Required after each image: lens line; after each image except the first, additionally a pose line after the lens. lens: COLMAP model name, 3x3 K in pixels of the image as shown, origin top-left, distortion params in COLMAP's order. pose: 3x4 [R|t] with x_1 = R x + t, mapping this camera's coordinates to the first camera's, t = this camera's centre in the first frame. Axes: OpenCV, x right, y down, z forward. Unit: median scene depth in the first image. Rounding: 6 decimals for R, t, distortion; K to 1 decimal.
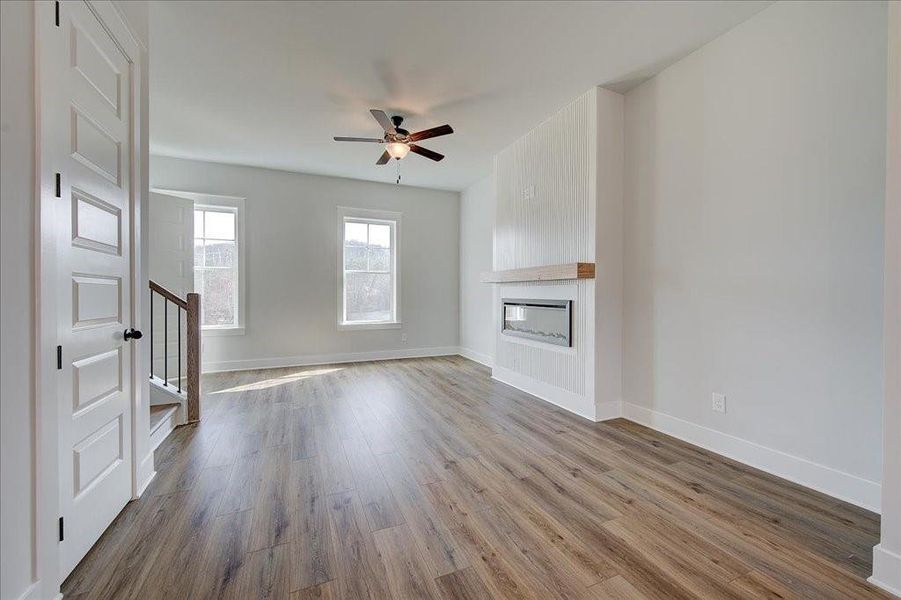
lens RADIAL K [[361.8, 0, 453.8], [0, 361.8, 298.2], [0, 0, 1]] dist [0.006422, -0.002339]
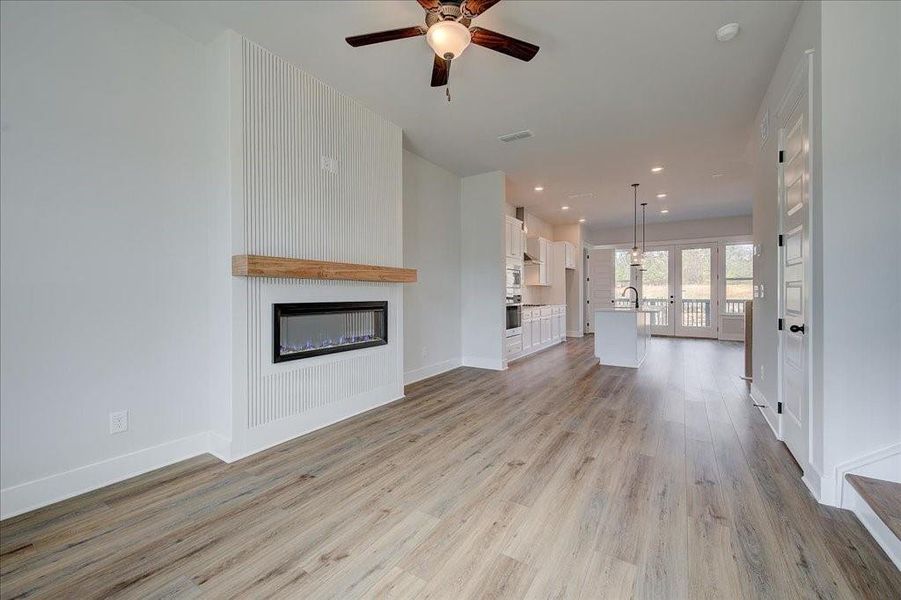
lens RADIAL K [[361.8, 0, 454.4], [0, 361.8, 294.9], [0, 0, 1]] dist [0.006422, -0.002339]
pose [[-0.560442, -0.001859, 0.828191, -0.741663], [0.015258, 0.999805, 0.012570, -0.024360], [-0.828053, 0.019681, -0.560305, 1.546955]]
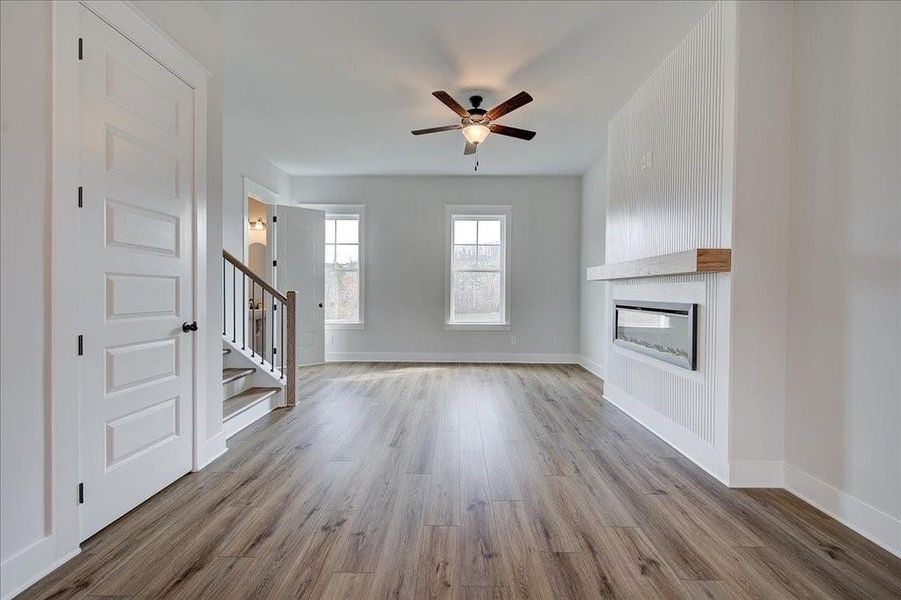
lens RADIAL K [[361.8, 0, 453.9], [0, 361.8, 297.6], [0, 0, 1]] dist [0.006422, -0.002339]
pose [[0.911102, 0.011701, -0.412015, 0.200428], [-0.011785, 0.999928, 0.002336, -0.002347], [0.412013, 0.002727, 0.911174, 0.181886]]
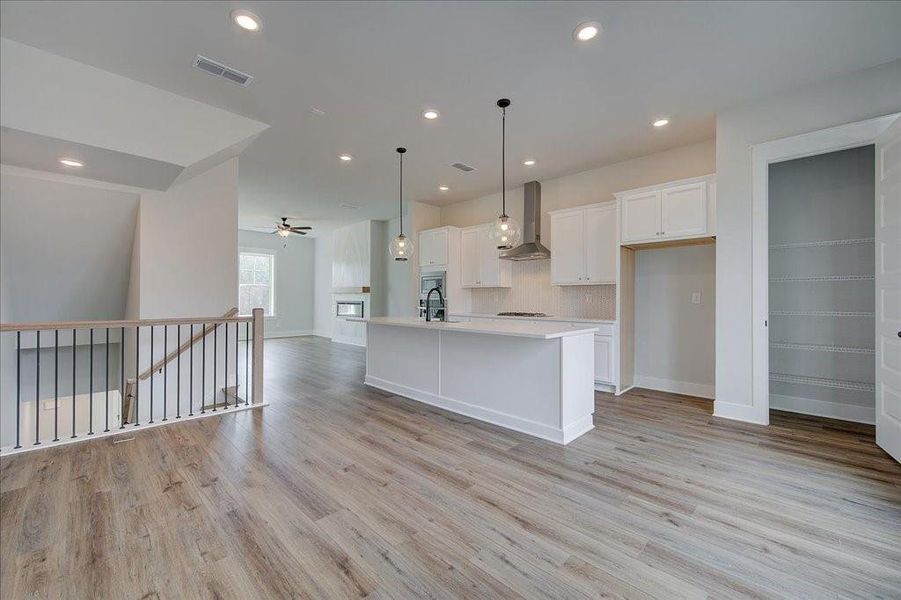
lens RADIAL K [[361.8, 0, 452.7], [0, 361.8, 296.5], [0, 0, 1]] dist [0.006422, -0.002339]
pose [[0.926939, 0.005107, 0.375177, -0.035867], [0.002769, 0.999787, -0.020452, 0.028255], [-0.375202, 0.019997, 0.926727, -1.637529]]
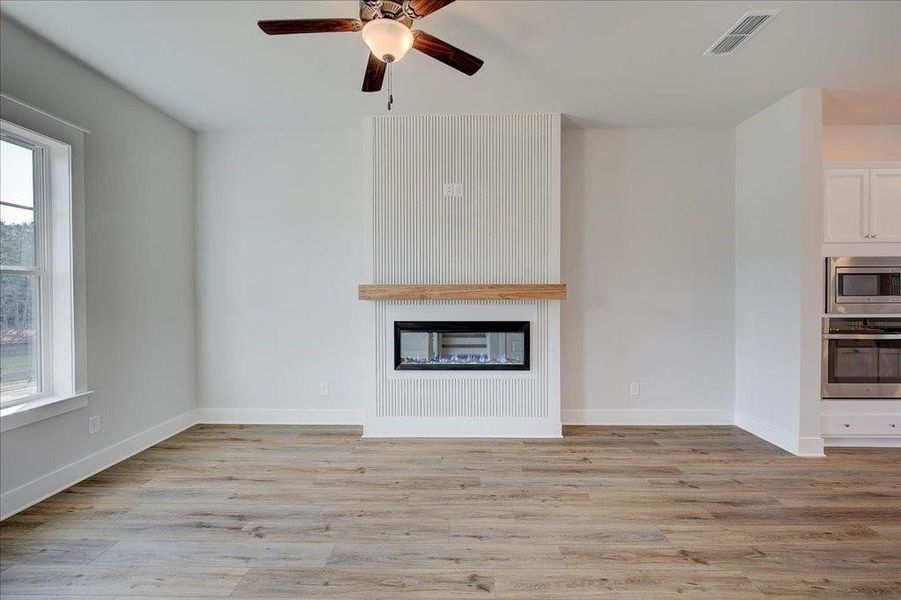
lens RADIAL K [[361.8, 0, 453.9], [0, 361.8, 296.5], [0, 0, 1]] dist [0.006422, -0.002339]
pose [[0.419170, -0.014859, 0.907786, -0.670868], [0.018055, 0.999805, 0.008028, -0.075668], [-0.907728, 0.013025, 0.419357, 0.837604]]
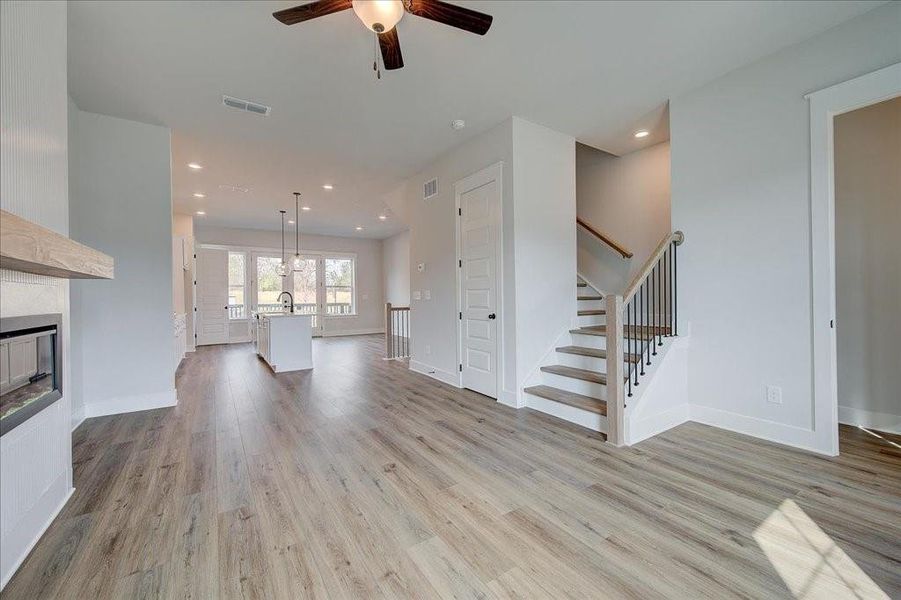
lens RADIAL K [[361.8, 0, 453.3], [0, 361.8, 295.5], [0, 0, 1]] dist [0.006422, -0.002339]
pose [[-0.985175, 0.009735, -0.171278, -0.195446], [0.007698, 0.999892, 0.012550, -0.026464], [0.171382, 0.011046, -0.985143, 1.780592]]
